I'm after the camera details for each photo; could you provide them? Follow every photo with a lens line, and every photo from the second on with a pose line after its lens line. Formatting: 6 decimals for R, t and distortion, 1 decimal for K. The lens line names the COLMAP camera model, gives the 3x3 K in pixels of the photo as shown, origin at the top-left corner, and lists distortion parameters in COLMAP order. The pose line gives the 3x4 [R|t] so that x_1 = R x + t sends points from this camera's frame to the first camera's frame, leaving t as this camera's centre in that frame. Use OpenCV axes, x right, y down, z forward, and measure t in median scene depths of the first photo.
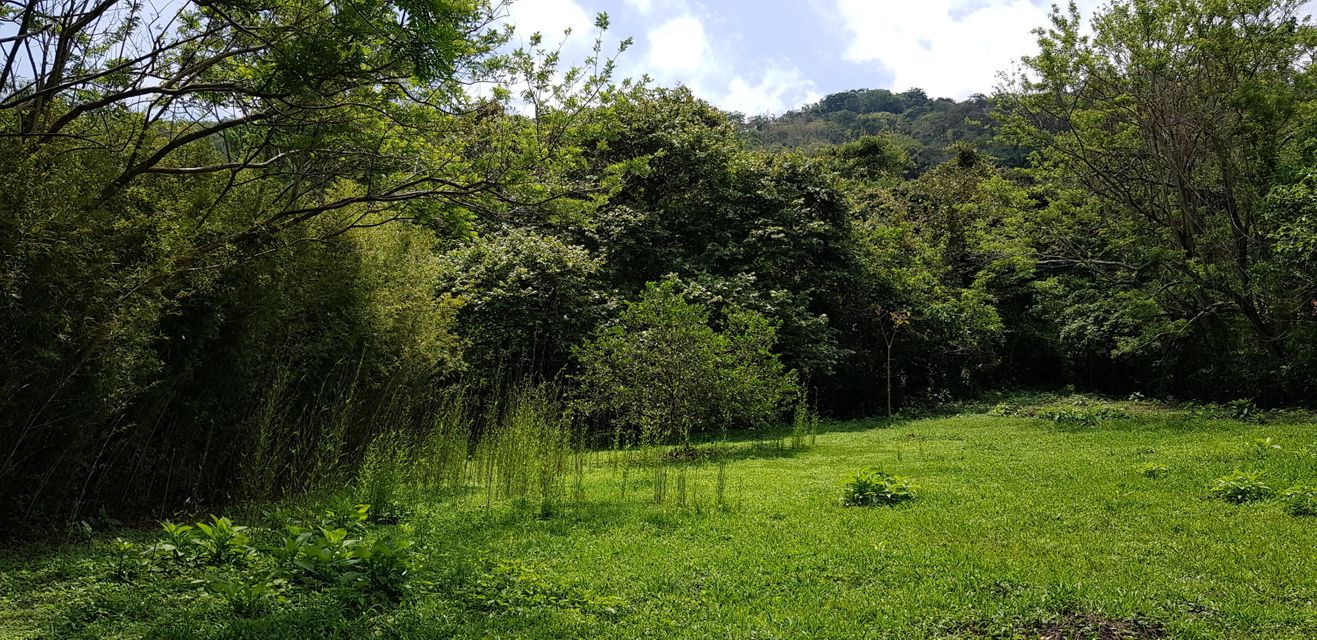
lens RADIAL K [[1028.8, 0, 647.7], [0, 1028.8, 315.9], [0, 0, 1]] dist [0.086077, -0.162838]
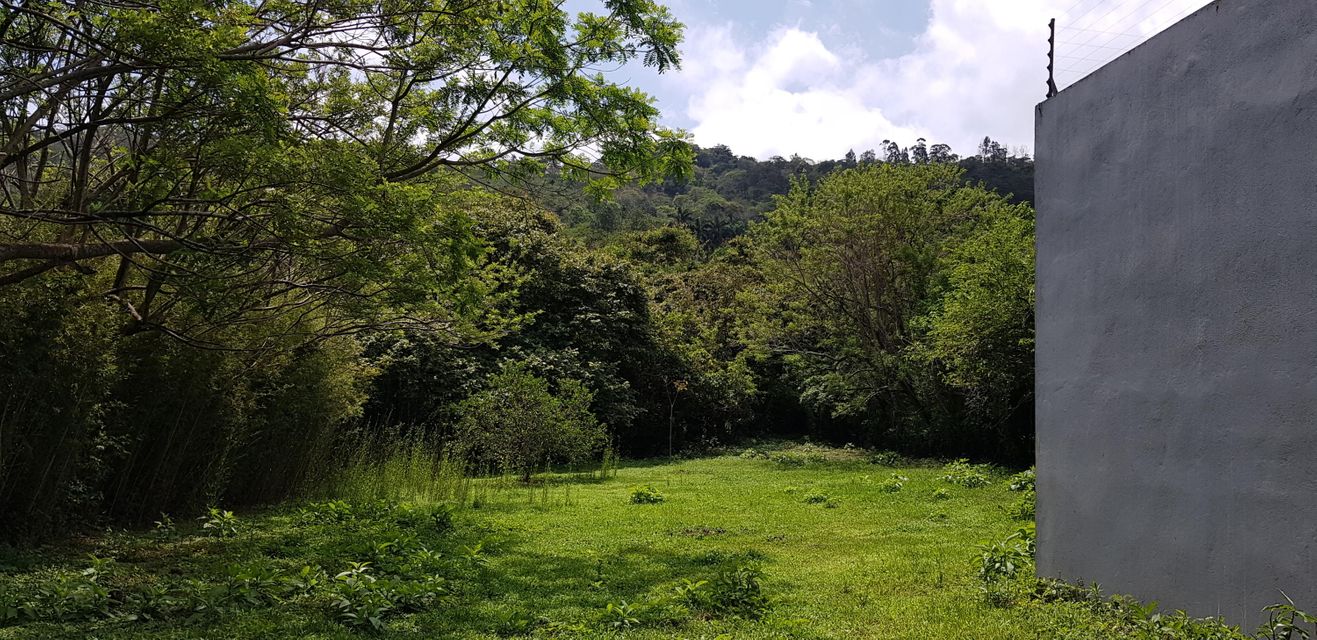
lens RADIAL K [[1018.8, 0, 635.4], [0, 1018.8, 330.9], [0, 0, 1]] dist [0.091524, -0.172144]
pose [[0.983862, 0.043937, 0.173451, -0.053880], [-0.040415, 0.998900, -0.023790, -0.035531], [-0.174306, 0.016396, 0.984555, -0.326818]]
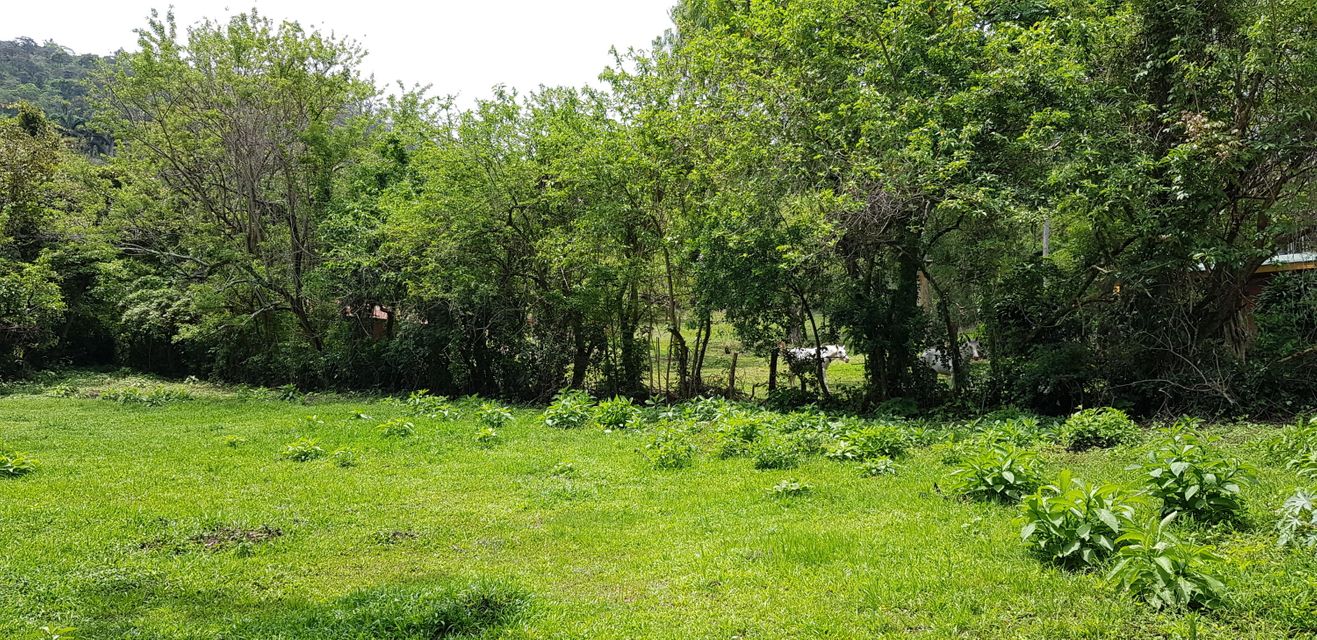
lens RADIAL K [[1031.5, 0, 658.8], [0, 1031.5, 309.2], [0, 0, 1]] dist [0.084383, -0.159173]
pose [[0.638694, 0.071441, 0.766137, -0.063598], [-0.080151, 0.996441, -0.026098, -0.007161], [-0.765275, -0.044738, 0.642147, -0.075197]]
